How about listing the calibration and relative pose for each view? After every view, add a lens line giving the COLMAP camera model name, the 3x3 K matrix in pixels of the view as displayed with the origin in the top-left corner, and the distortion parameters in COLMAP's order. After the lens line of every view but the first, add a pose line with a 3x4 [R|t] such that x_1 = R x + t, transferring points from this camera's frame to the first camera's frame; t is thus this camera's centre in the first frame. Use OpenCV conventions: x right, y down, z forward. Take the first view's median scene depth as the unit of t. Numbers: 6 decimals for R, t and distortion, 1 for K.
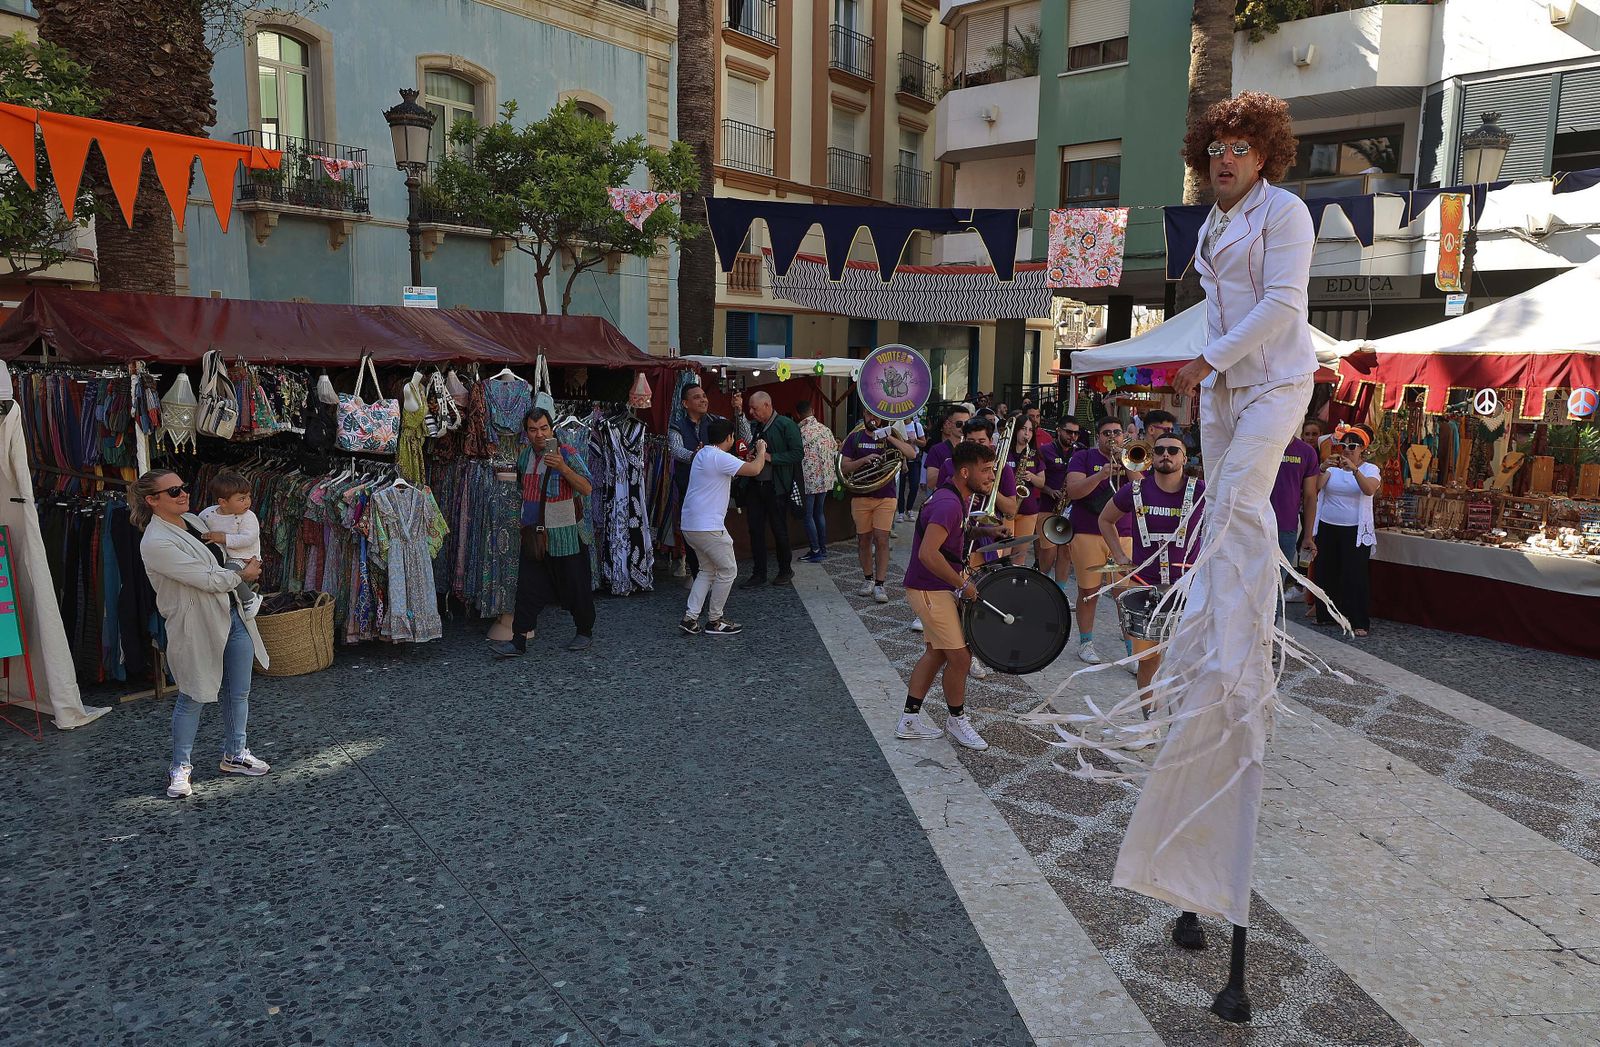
lens RADIAL K [[1158.9, 0, 812.8], [0, 1158.9, 511.9], [0, 0, 1]] dist [0.021170, 0.005117]
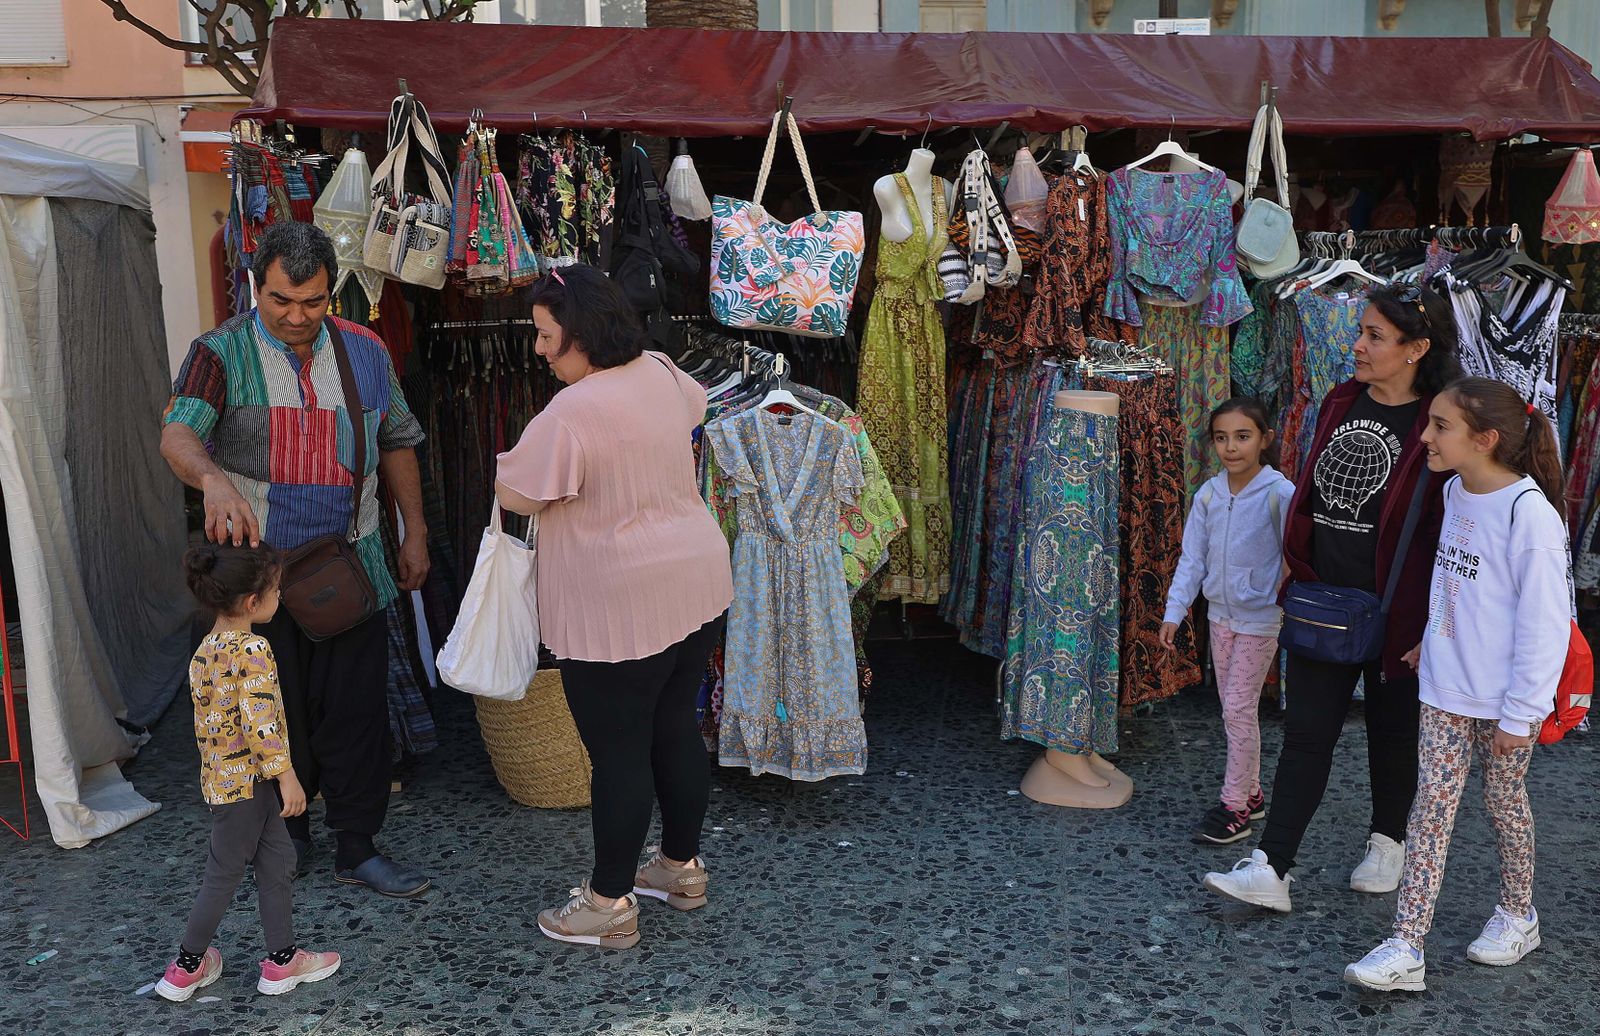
lens RADIAL K [[1662.9, 0, 796.3], [0, 1662.9, 521.9], [0, 0, 1]] dist [0.027395, 0.000000]
pose [[0.725661, 0.085216, -0.682755, 0.050748], [-0.067245, 0.996334, 0.052884, -0.010346], [0.684758, 0.007536, 0.728731, 0.436954]]
